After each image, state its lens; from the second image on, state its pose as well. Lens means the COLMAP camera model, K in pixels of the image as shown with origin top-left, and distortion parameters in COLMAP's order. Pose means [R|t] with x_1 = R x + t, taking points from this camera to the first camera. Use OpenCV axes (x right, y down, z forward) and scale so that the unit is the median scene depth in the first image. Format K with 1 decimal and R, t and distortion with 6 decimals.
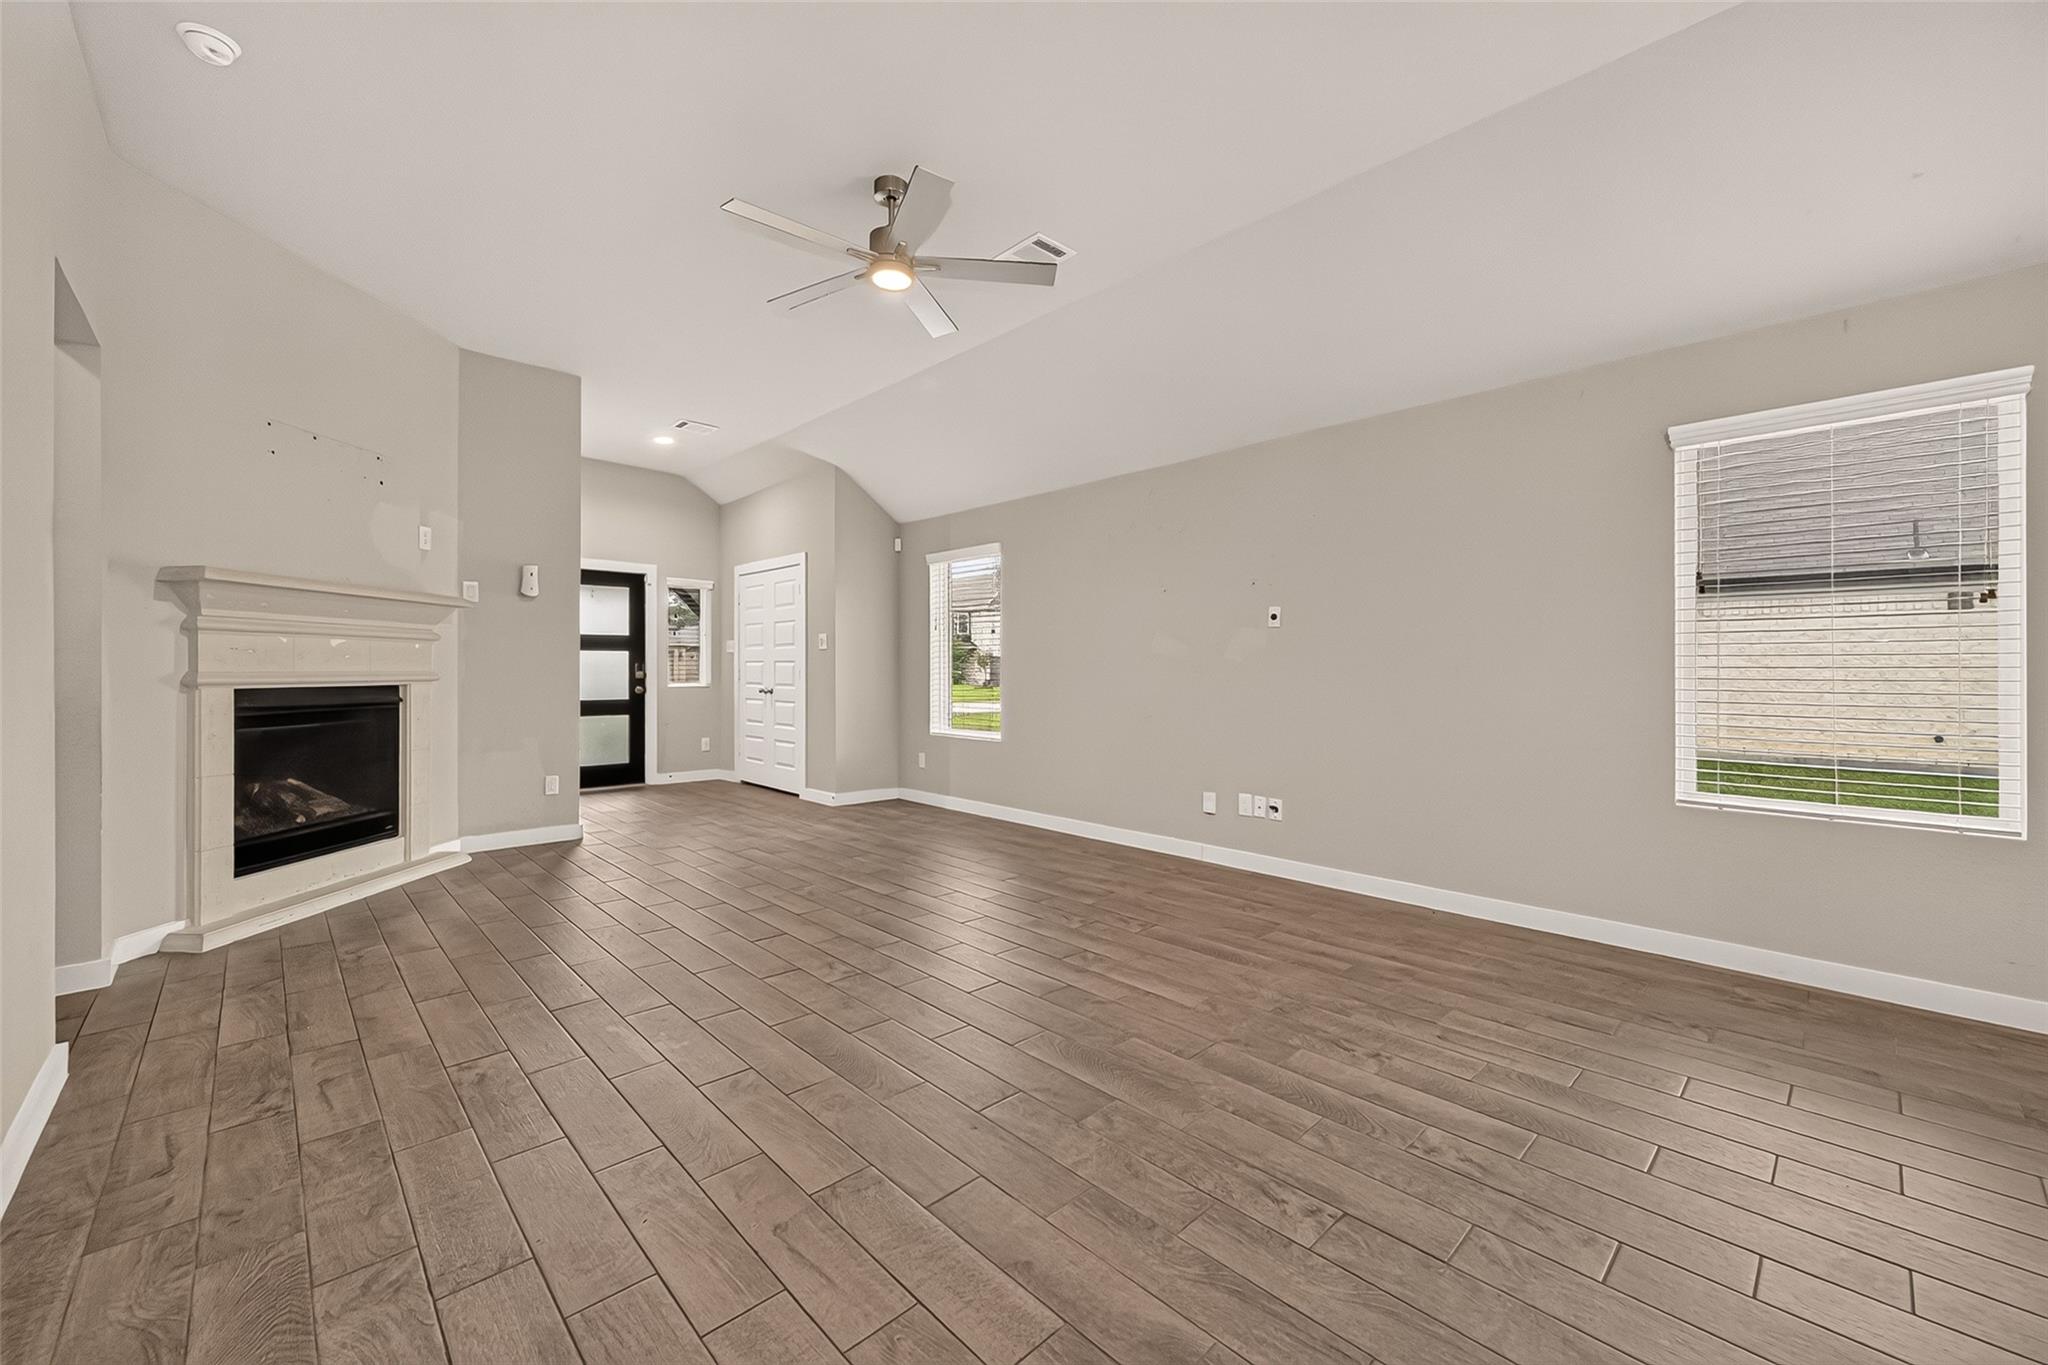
lens RADIAL K [[803.3, 0, 1032.7], [0, 803.3, 671.9], [0, 0, 1]] dist [0.009458, -0.003134]
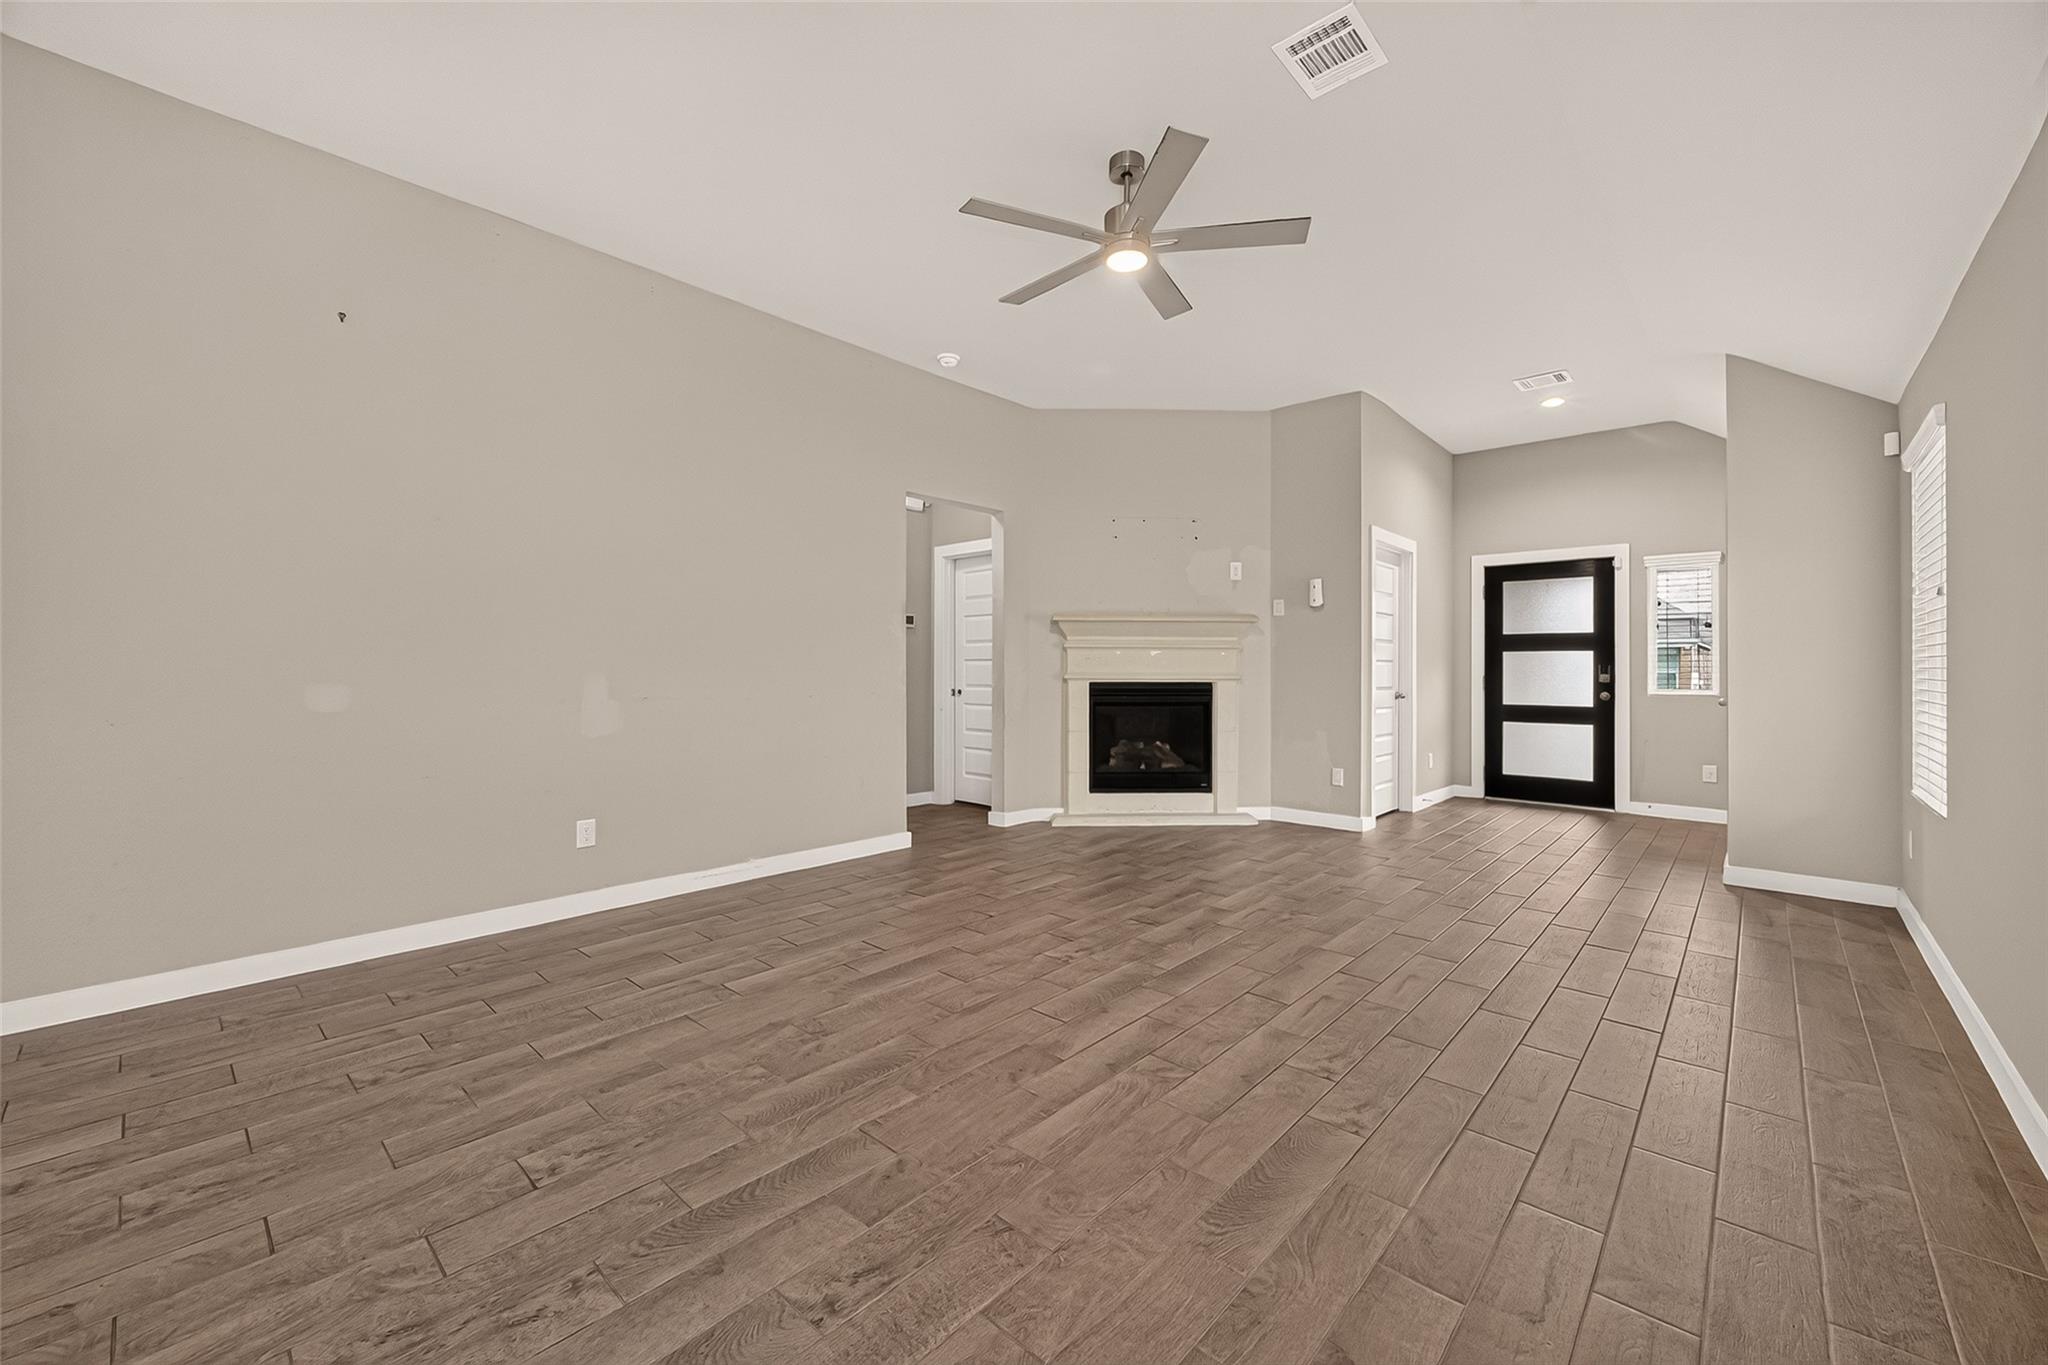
lens RADIAL K [[803.3, 0, 1014.4], [0, 803.3, 673.3], [0, 0, 1]] dist [0.009458, -0.003134]
pose [[0.056207, 0.002713, -0.998415, 0.568940], [-0.005779, 0.999980, 0.002392, -0.000427], [0.998402, 0.005635, 0.056222, 0.605100]]
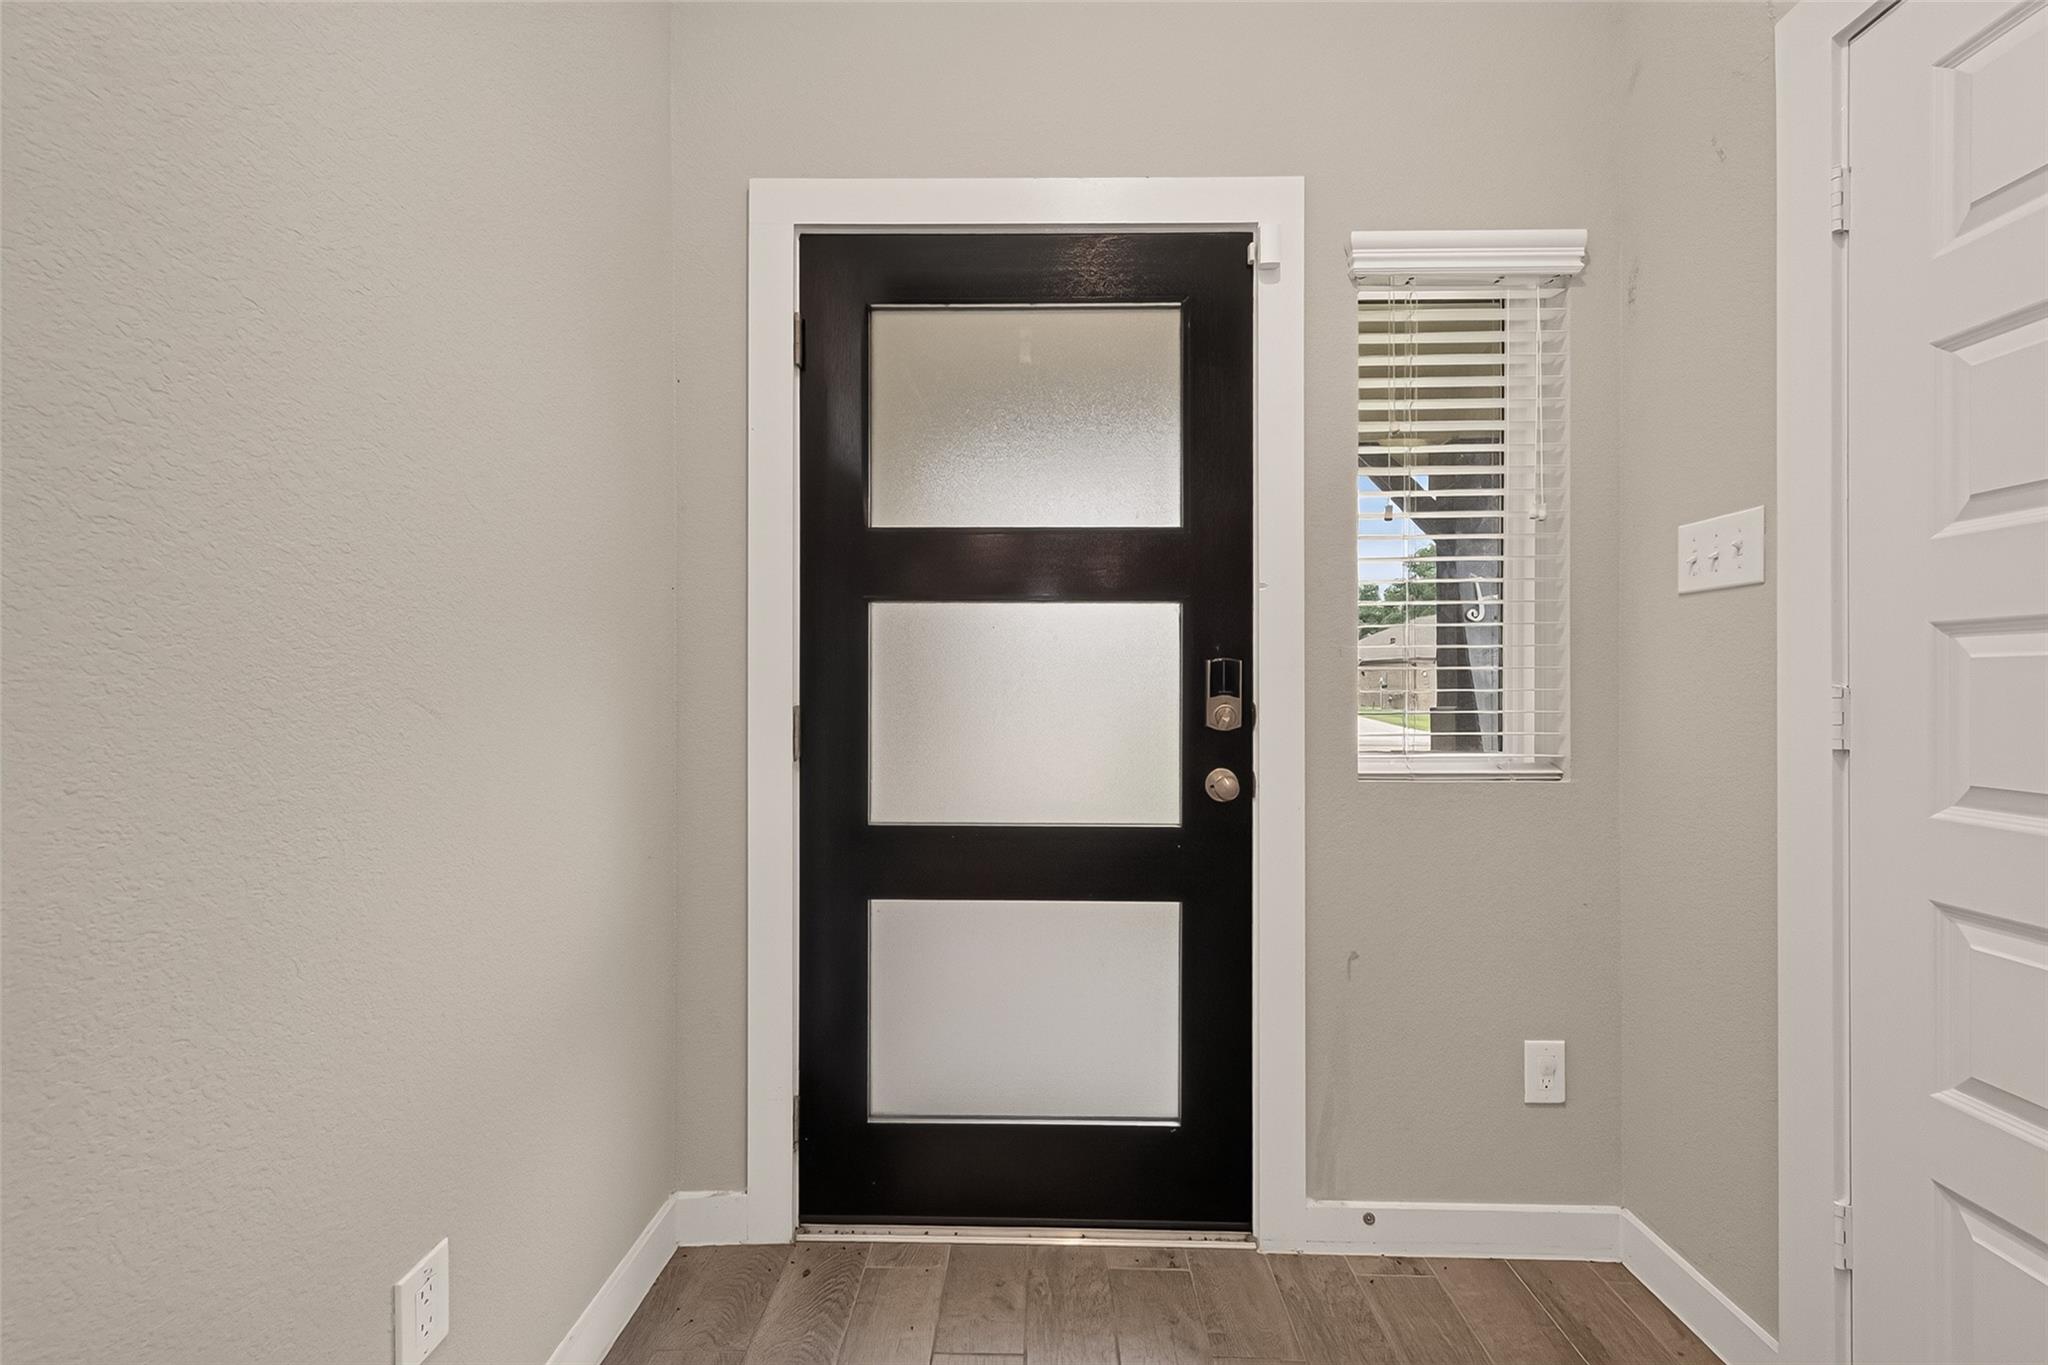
lens RADIAL K [[803.3, 0, 1022.3], [0, 803.3, 678.2], [0, 0, 1]] dist [0.009458, -0.003134]
pose [[0.700936, -0.005602, -0.713202, -0.674952], [-0.004645, 0.999912, -0.012418, -0.005280], [0.713209, 0.012017, 0.700848, 1.463851]]
